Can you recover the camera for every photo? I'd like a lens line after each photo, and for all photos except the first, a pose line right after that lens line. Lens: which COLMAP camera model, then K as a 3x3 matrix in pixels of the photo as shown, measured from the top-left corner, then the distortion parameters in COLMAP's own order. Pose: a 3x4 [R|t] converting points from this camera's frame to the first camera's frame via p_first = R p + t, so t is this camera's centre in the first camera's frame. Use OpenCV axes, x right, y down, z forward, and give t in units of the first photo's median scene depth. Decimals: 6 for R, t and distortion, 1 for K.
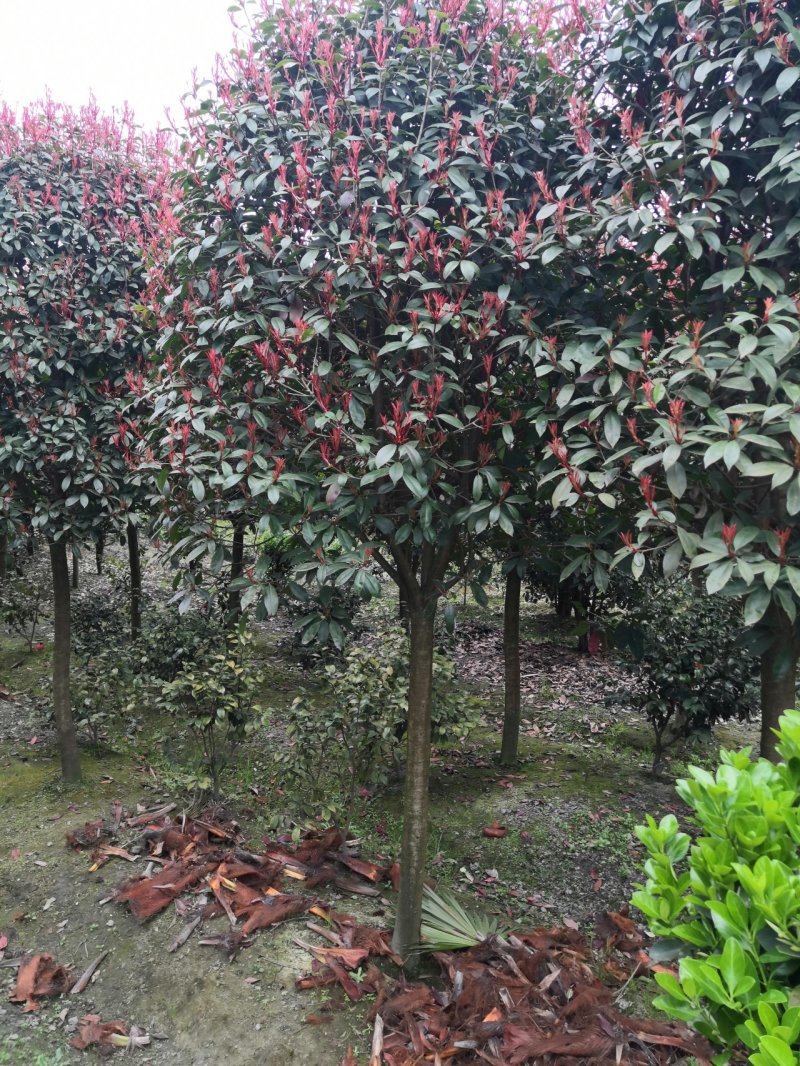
lens RADIAL K [[751.4, 0, 399.7], [0, 751.4, 530.6], [0, 0, 1]] dist [-0.026184, 0.030819]
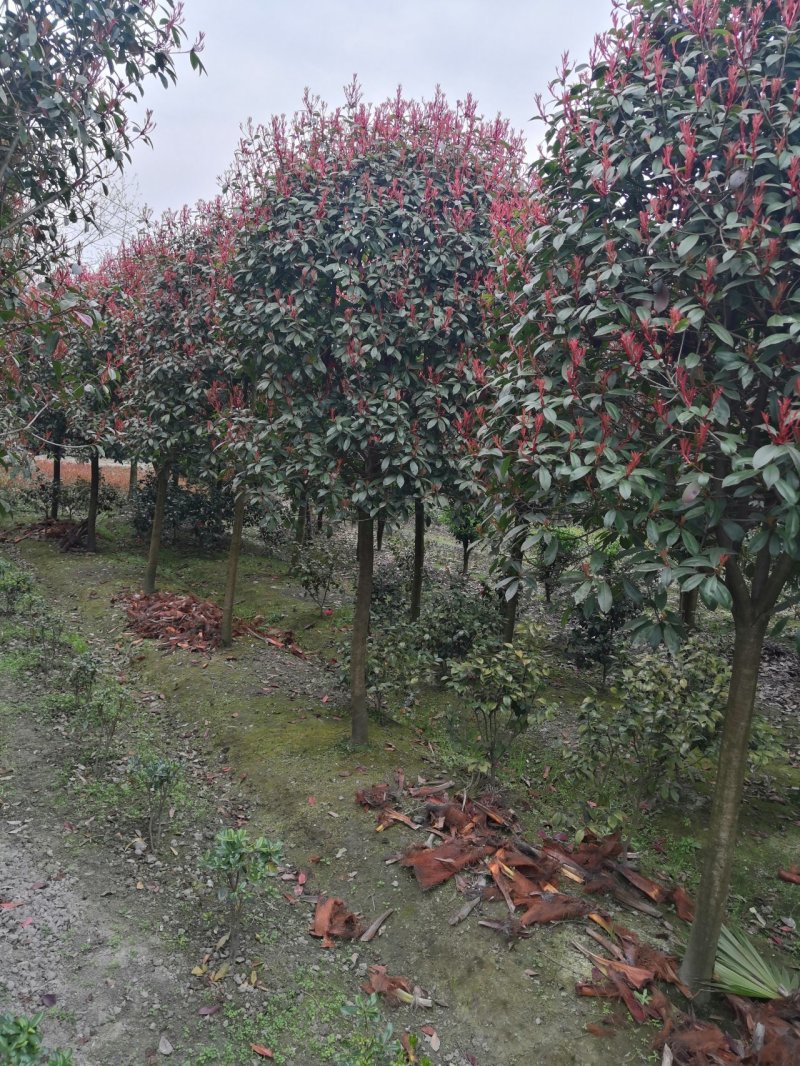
lens RADIAL K [[751.4, 0, 395.2], [0, 751.4, 529.0], [0, 0, 1]] dist [-0.026184, 0.030819]
pose [[0.951936, 0.087393, -0.293566, -0.119839], [-0.084468, 0.996169, 0.022655, 0.003921], [0.294421, 0.003231, 0.955670, -0.008150]]
